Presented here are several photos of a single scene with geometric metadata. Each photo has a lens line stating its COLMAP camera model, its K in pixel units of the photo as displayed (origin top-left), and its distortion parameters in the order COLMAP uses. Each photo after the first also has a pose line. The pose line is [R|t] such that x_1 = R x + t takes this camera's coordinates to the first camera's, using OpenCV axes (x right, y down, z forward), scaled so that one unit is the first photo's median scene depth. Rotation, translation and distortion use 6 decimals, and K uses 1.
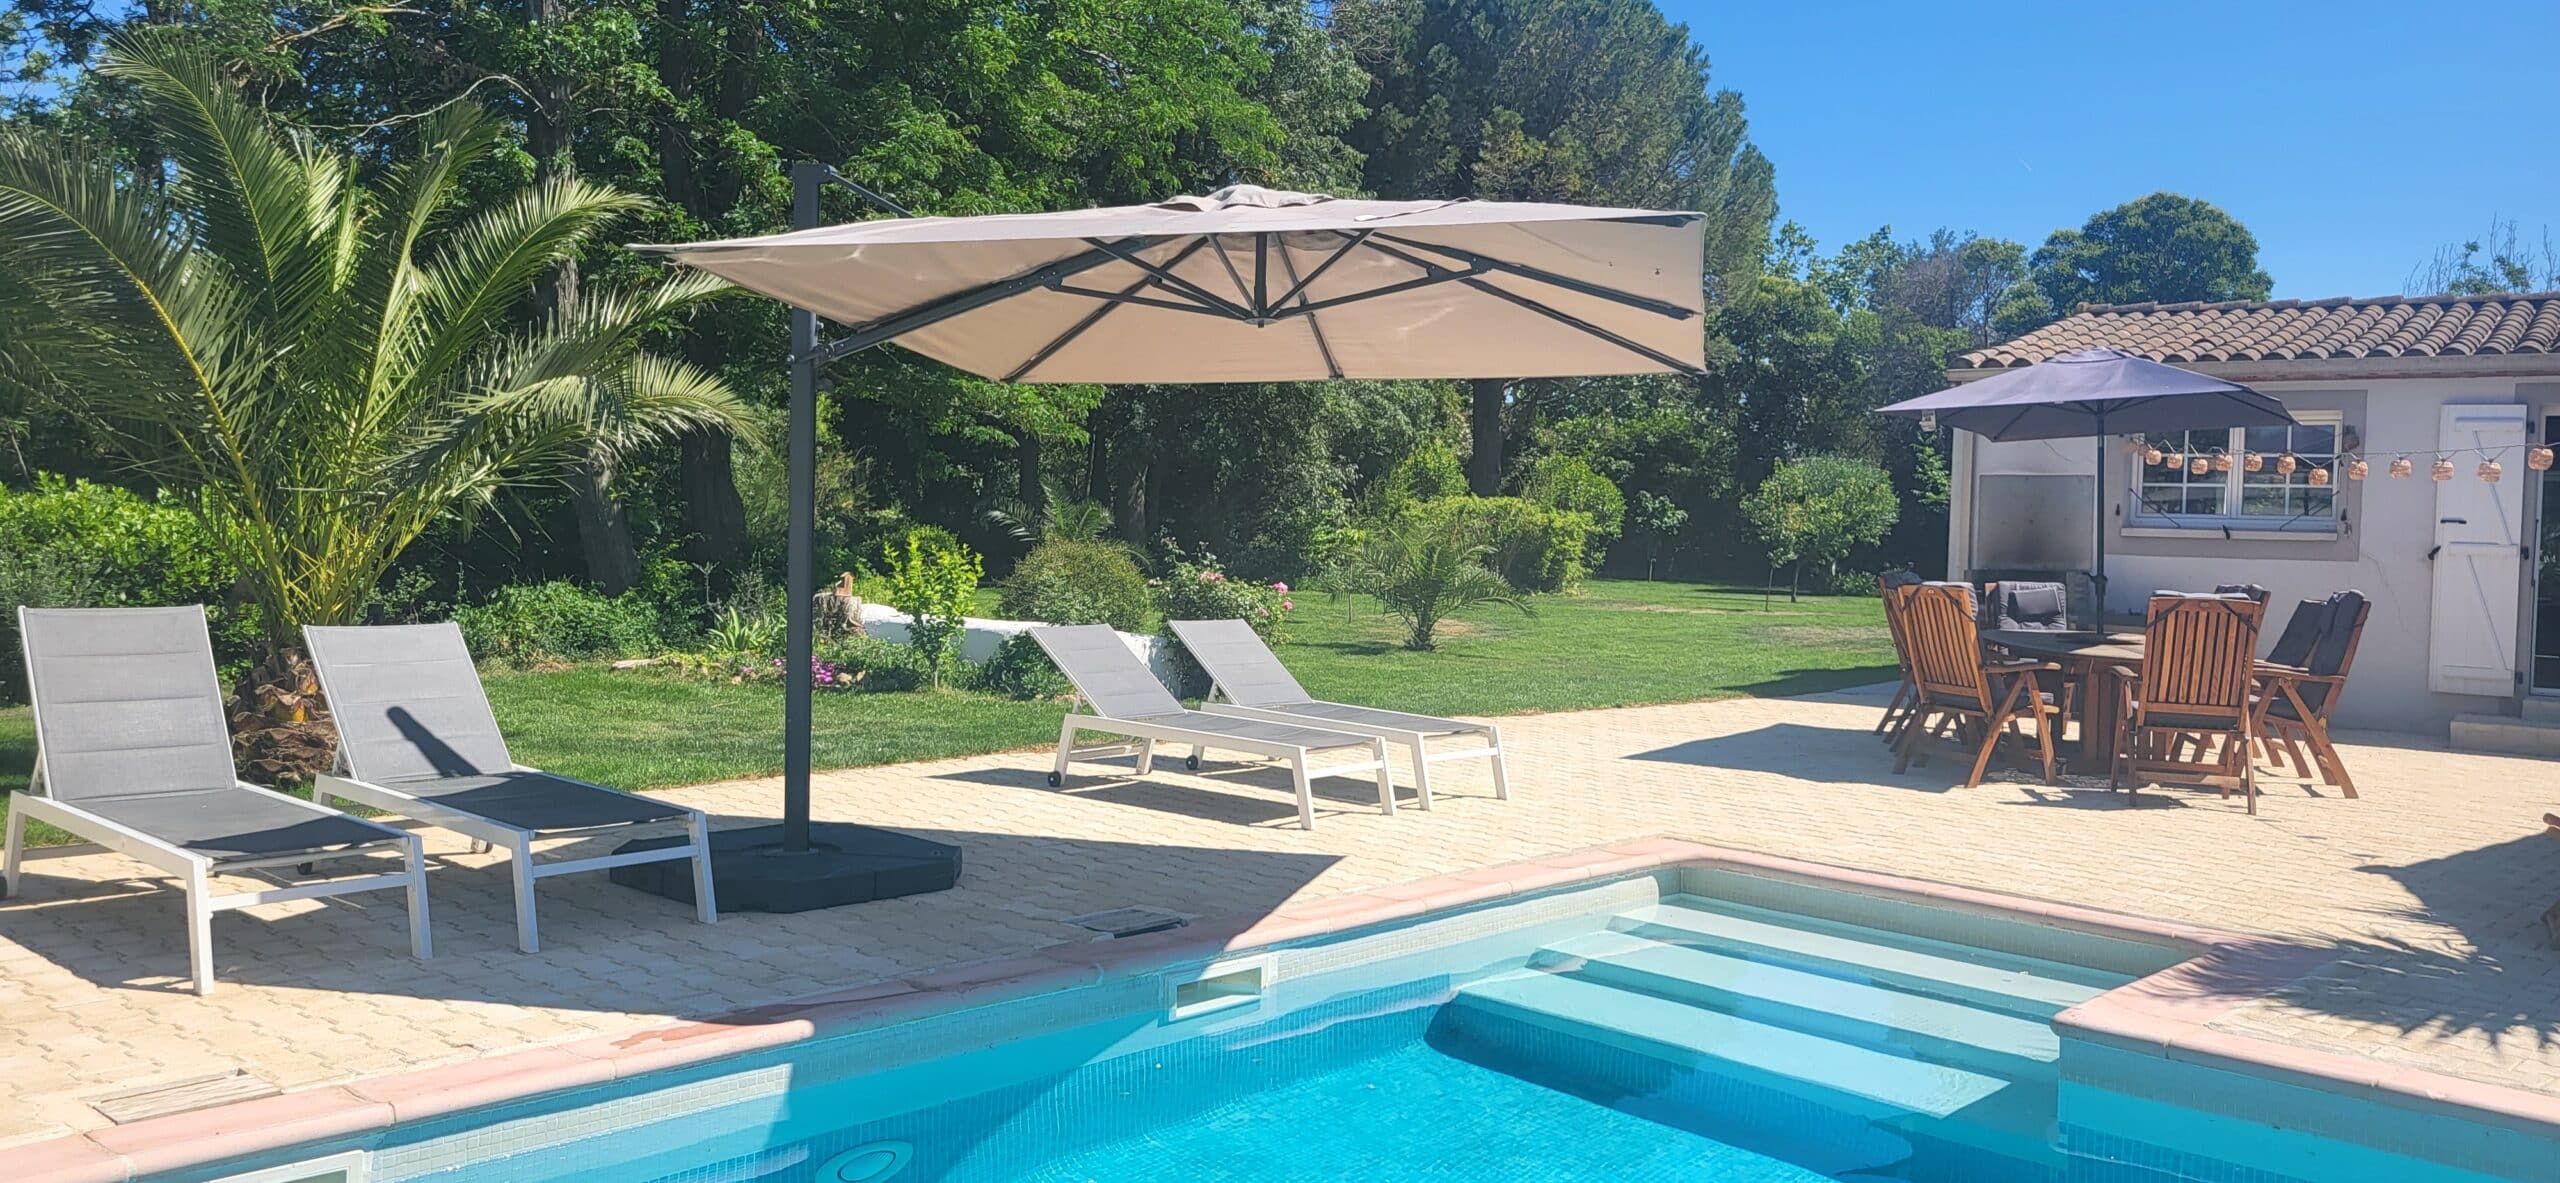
lens RADIAL K [[1901.9, 0, 1281.9], [0, 1901.9, 528.8], [0, 0, 1]] dist [0.062144, -0.055339]
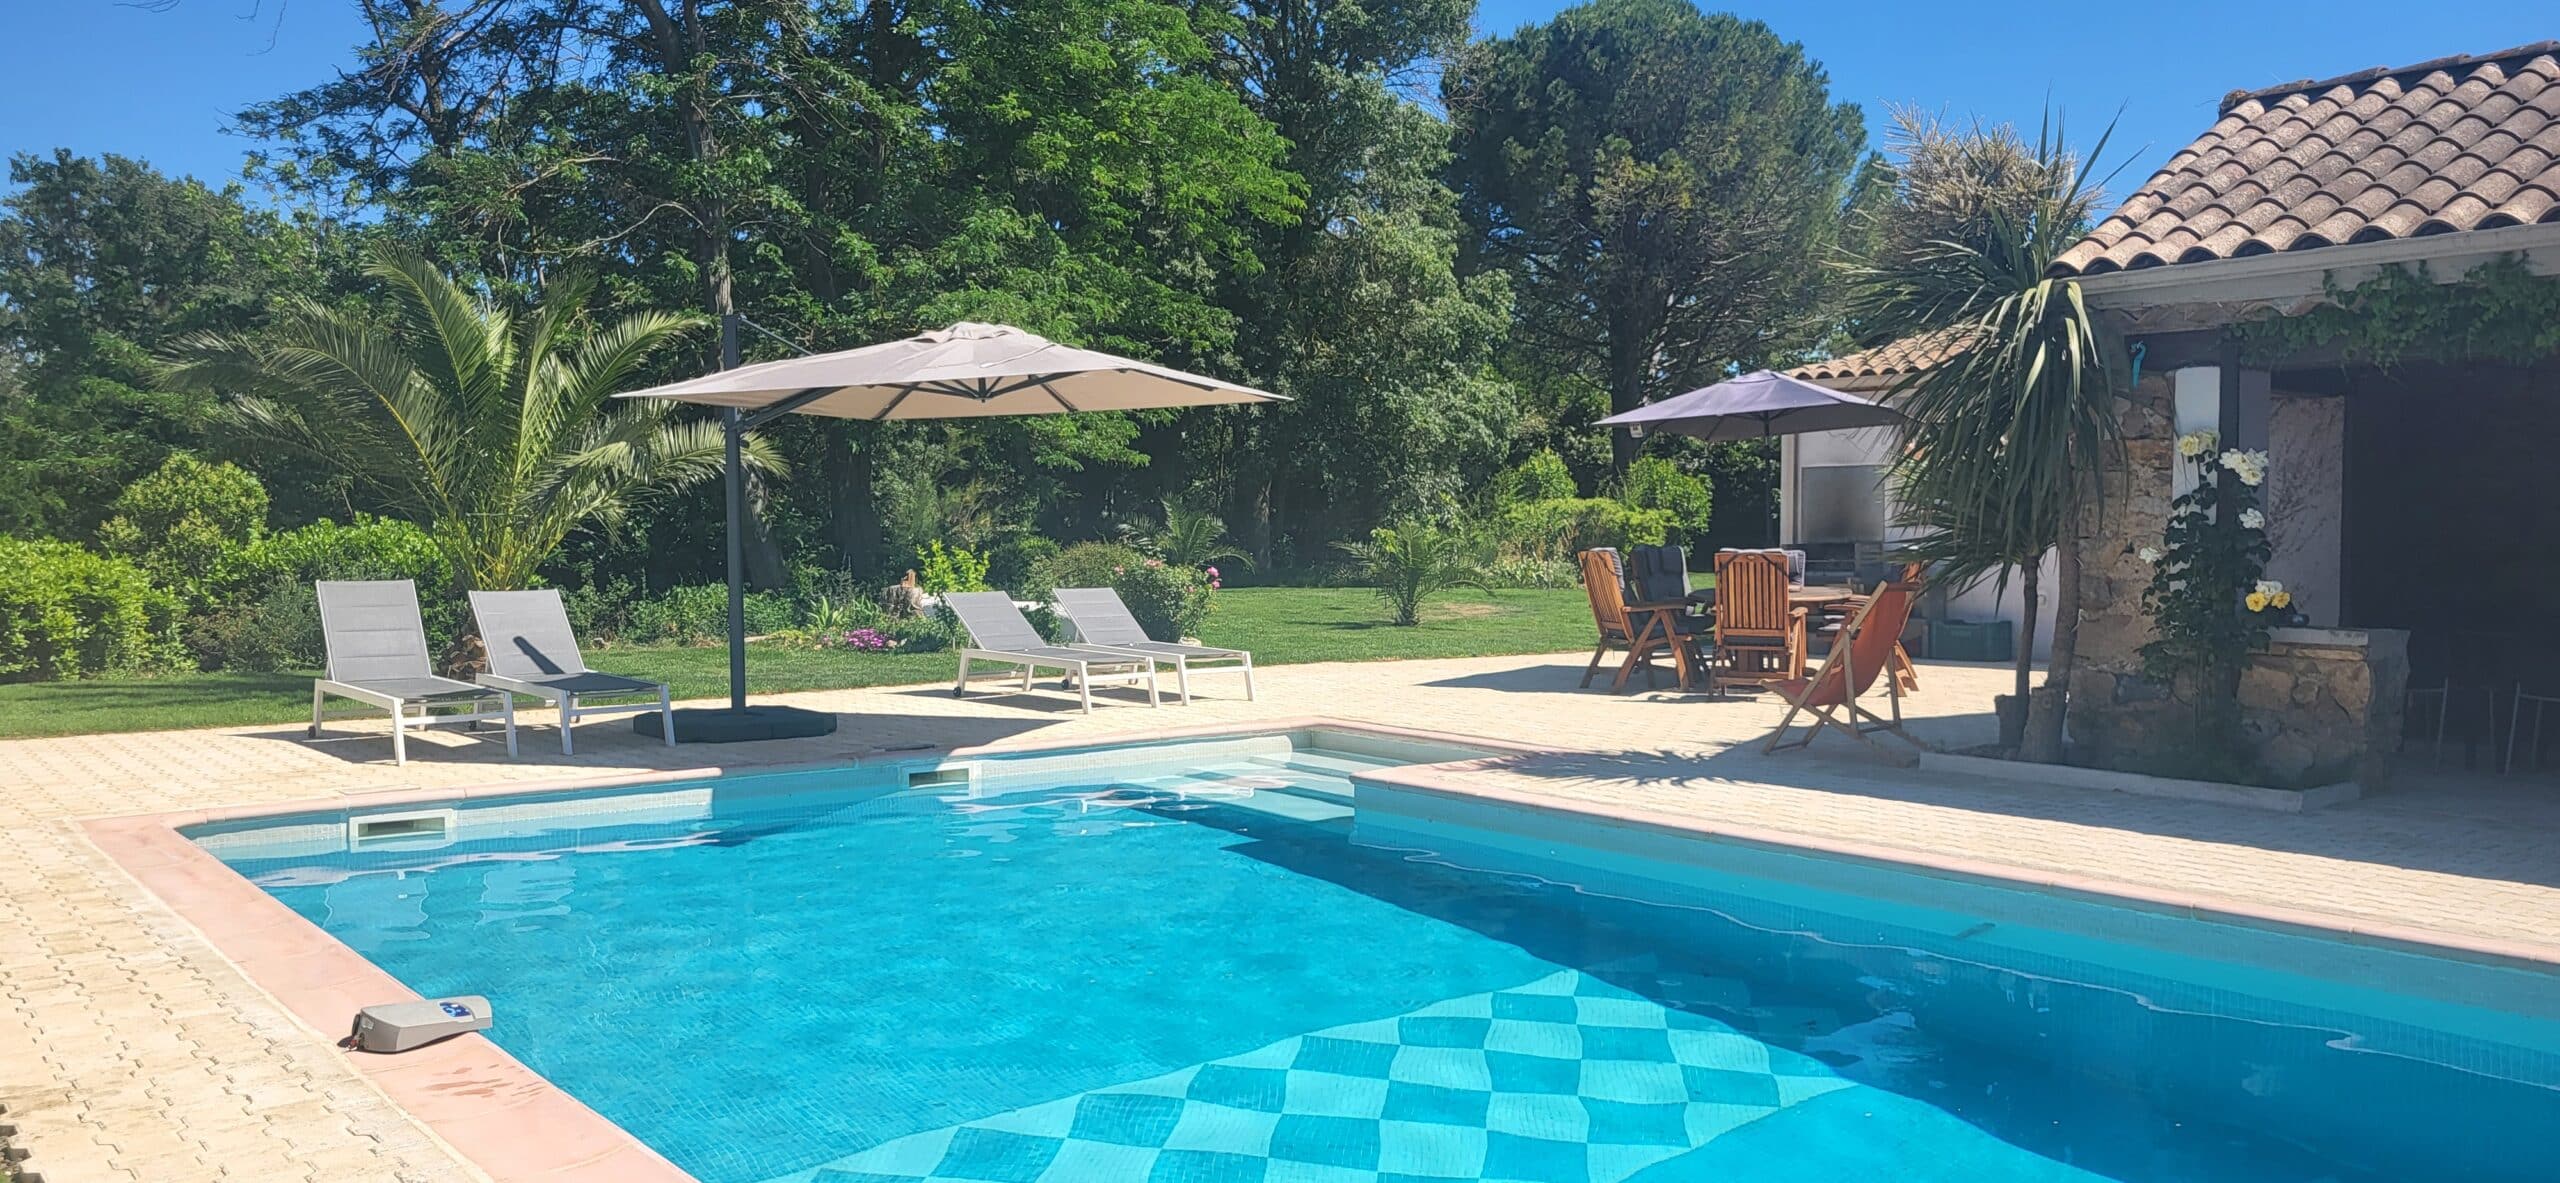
lens RADIAL K [[1936.1, 0, 1280.0], [0, 1936.1, 591.5], [0, 0, 1]] dist [0.048144, -0.028735]
pose [[0.988311, -0.024701, -0.150434, 0.246177], [0.028418, 0.999340, 0.022607, 0.015675], [0.149776, -0.026618, 0.988362, -0.325177]]
